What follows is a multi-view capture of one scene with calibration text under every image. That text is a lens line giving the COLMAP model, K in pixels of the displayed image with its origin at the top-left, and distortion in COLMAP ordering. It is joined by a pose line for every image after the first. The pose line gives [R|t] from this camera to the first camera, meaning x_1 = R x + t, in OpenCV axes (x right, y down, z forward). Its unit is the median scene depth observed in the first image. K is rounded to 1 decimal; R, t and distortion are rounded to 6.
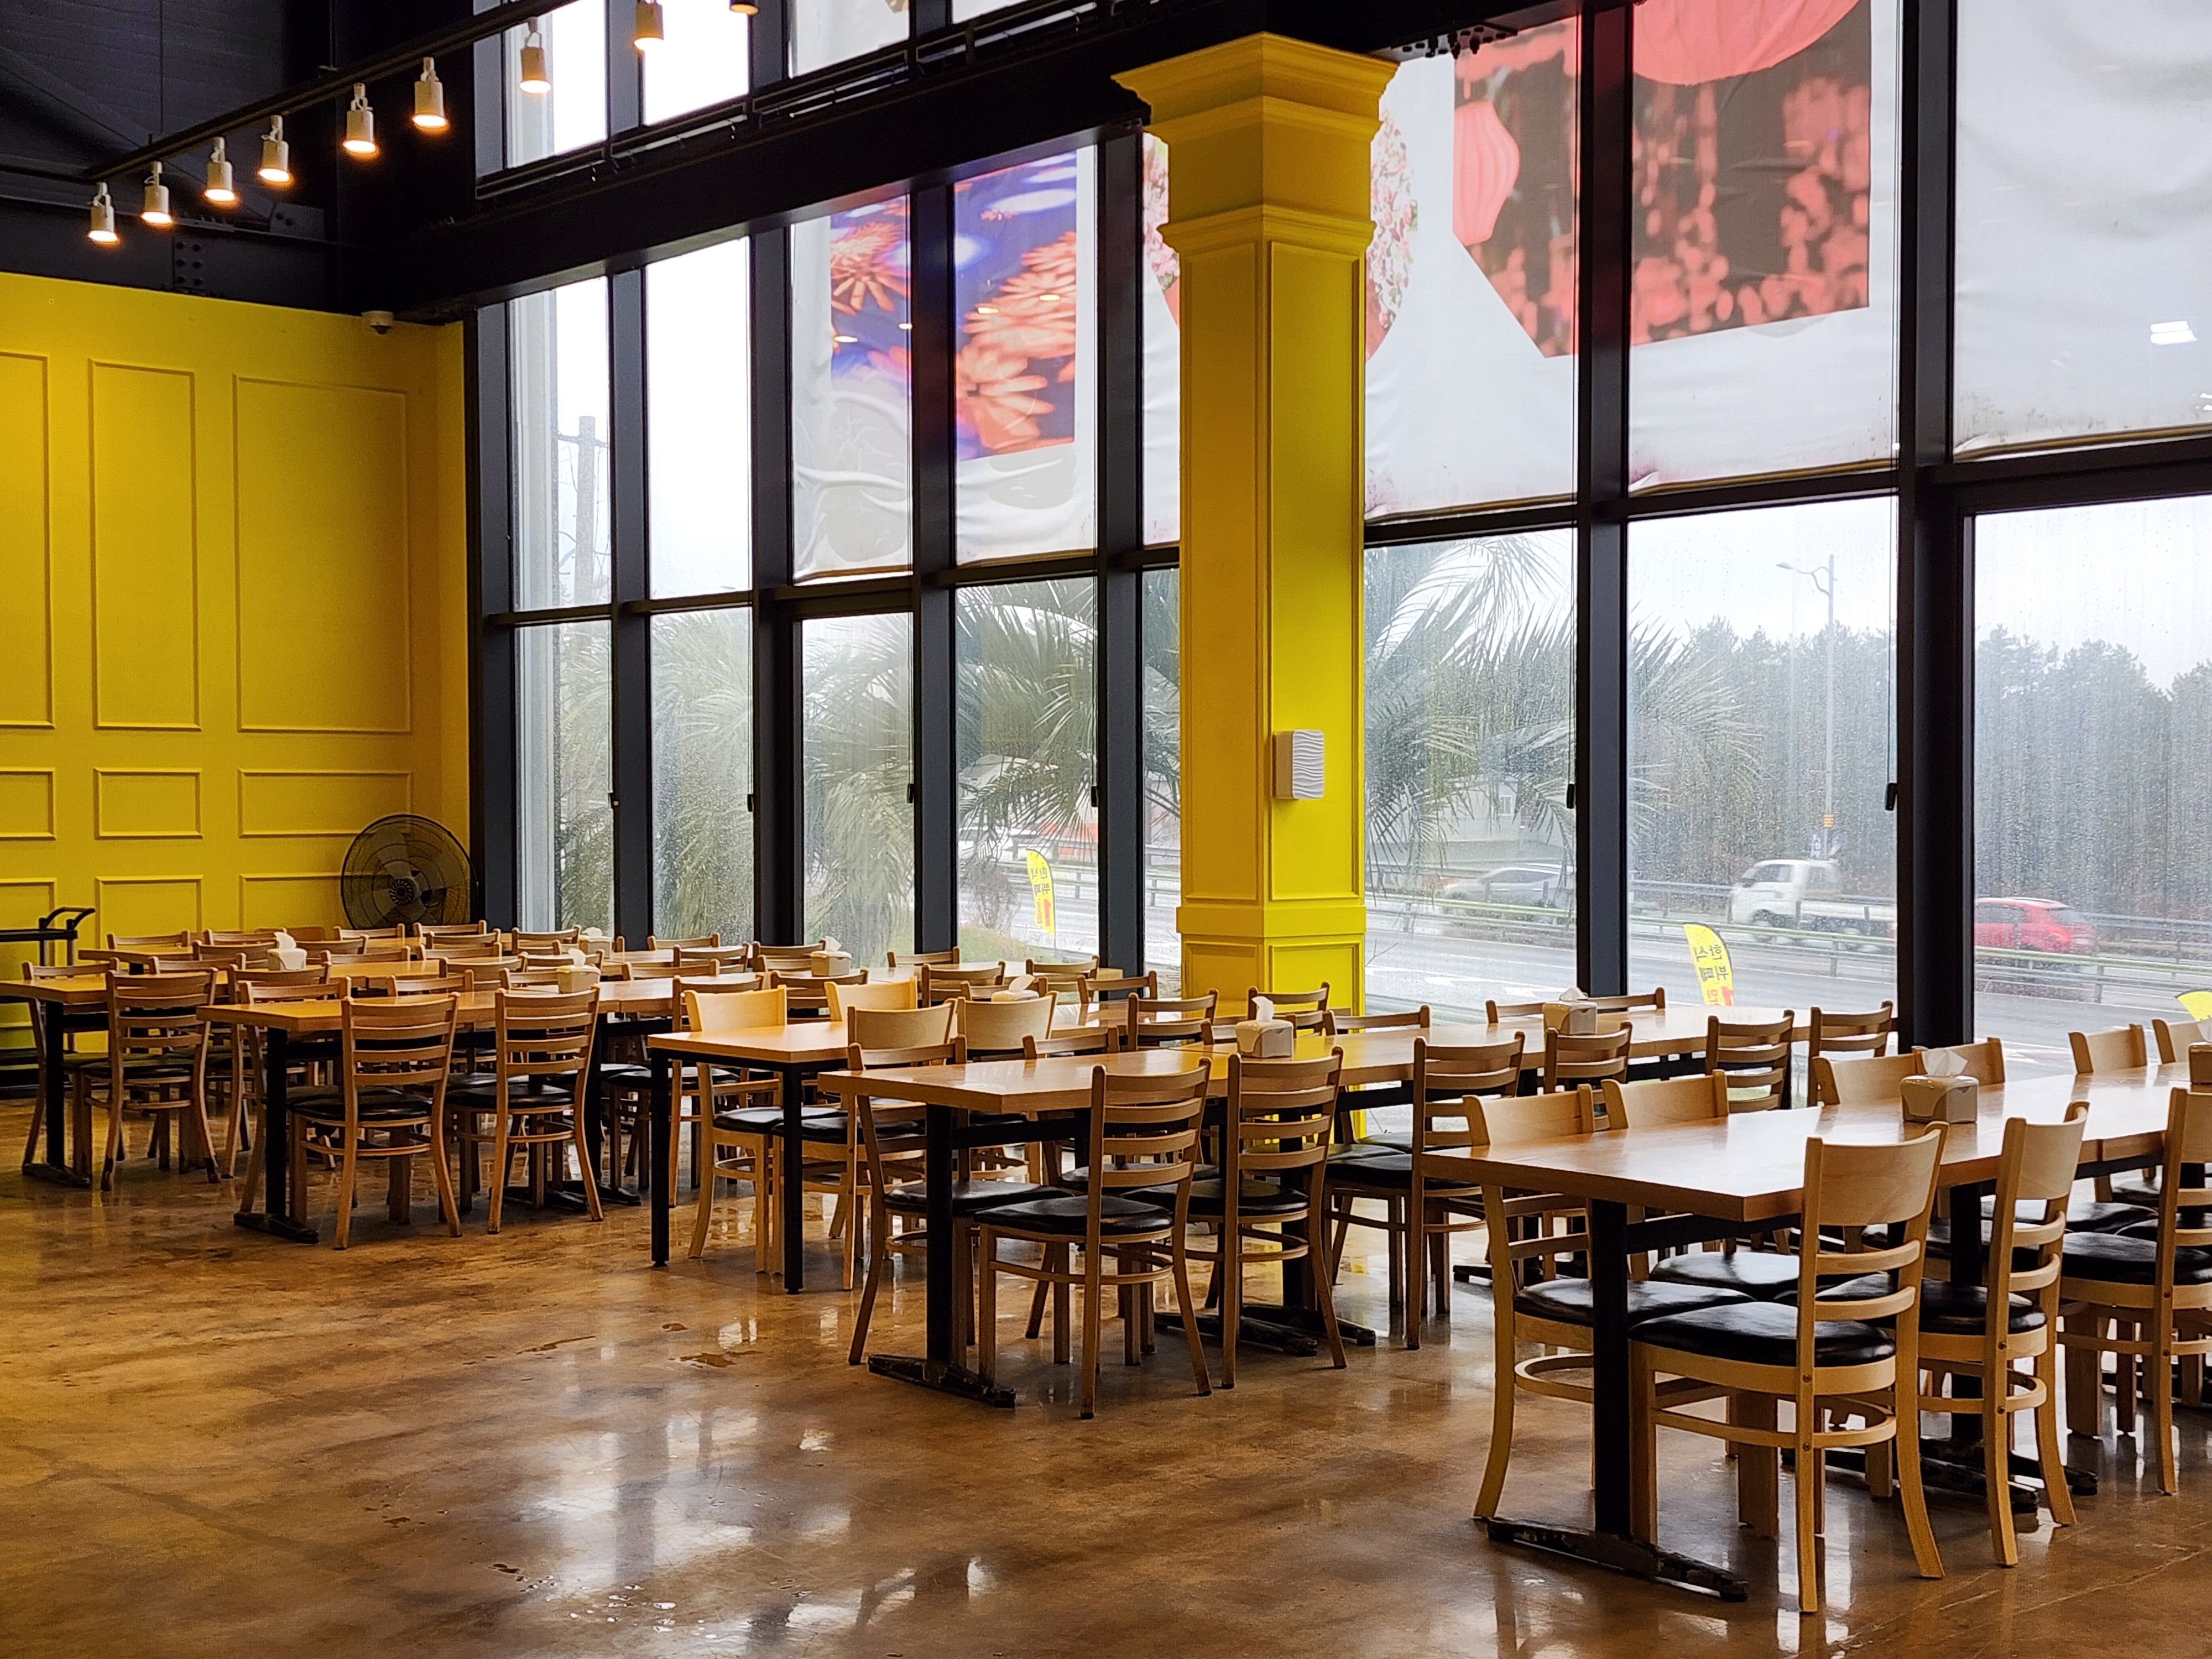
lens RADIAL K [[3138.7, 0, 1106.0], [0, 3138.7, 829.5], [0, 0, 1]] dist [-0.017358, -0.089719]
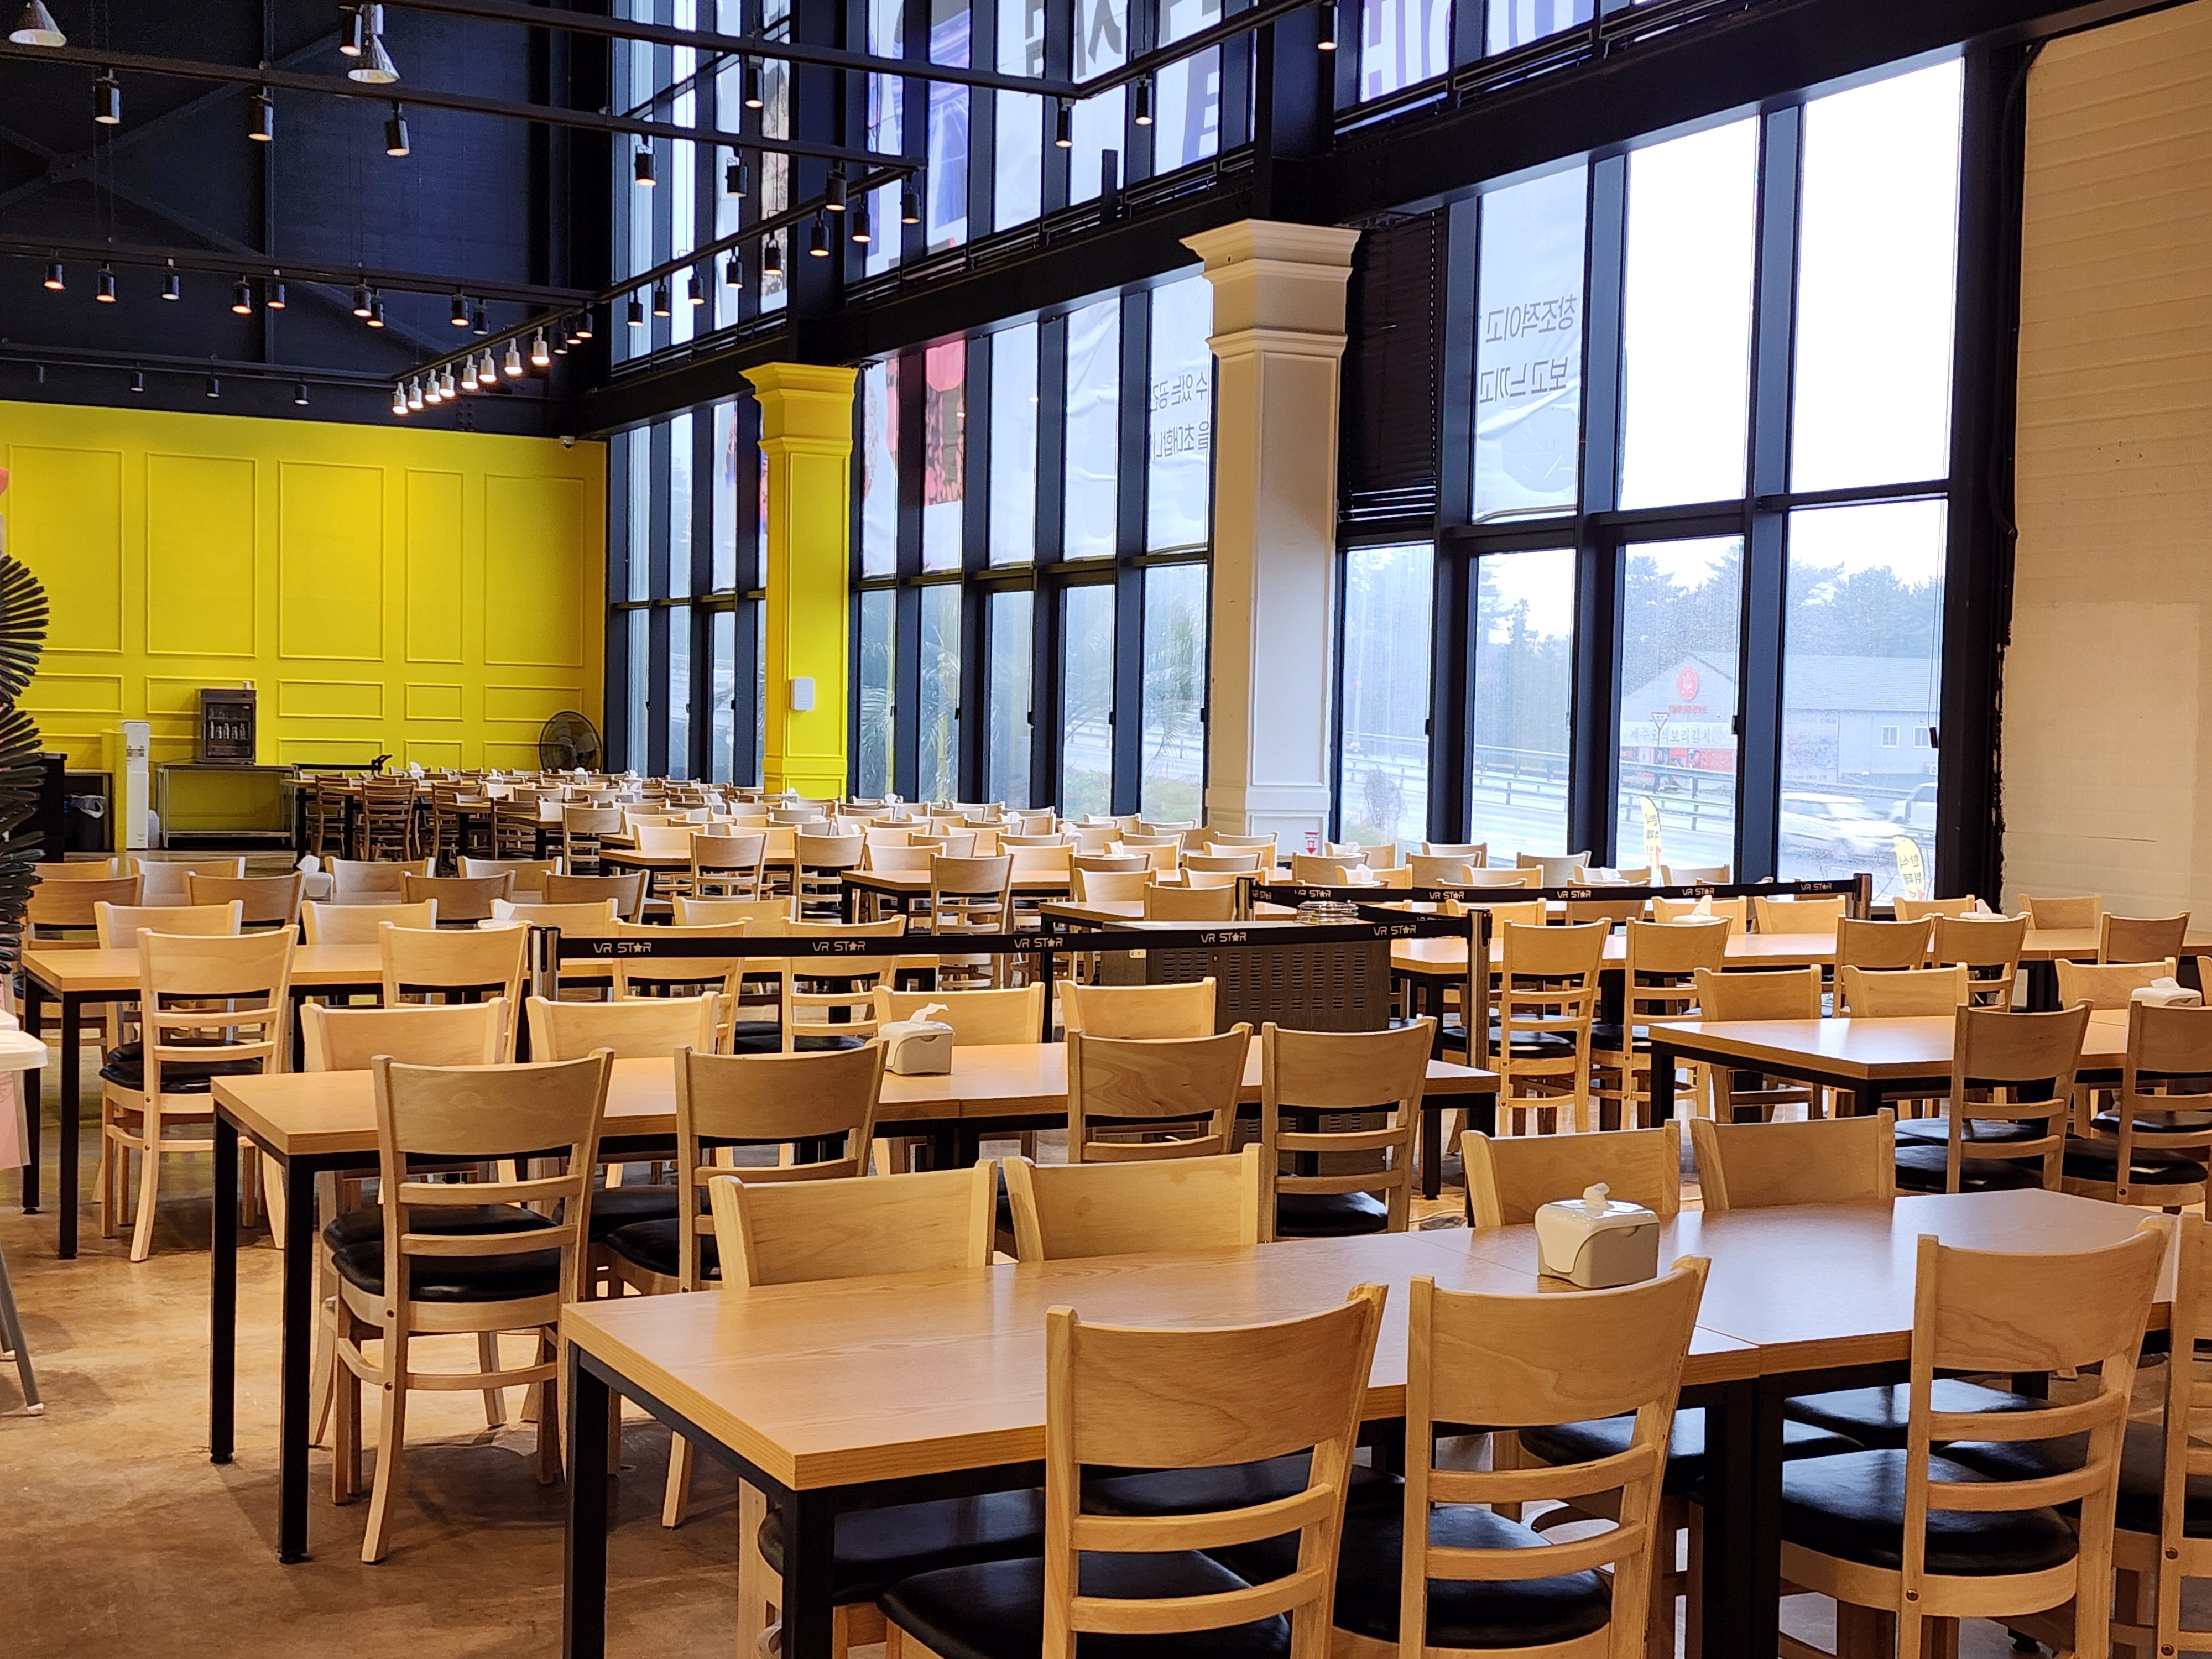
lens RADIAL K [[3138.7, 0, 1106.0], [0, 3138.7, 829.5], [0, 0, 1]] dist [-0.017358, -0.089719]
pose [[0.961912, 0.034394, -0.271185, 0.315895], [-0.027391, 0.999187, 0.029568, 0.000558], [0.271982, -0.021014, 0.962073, -0.376234]]
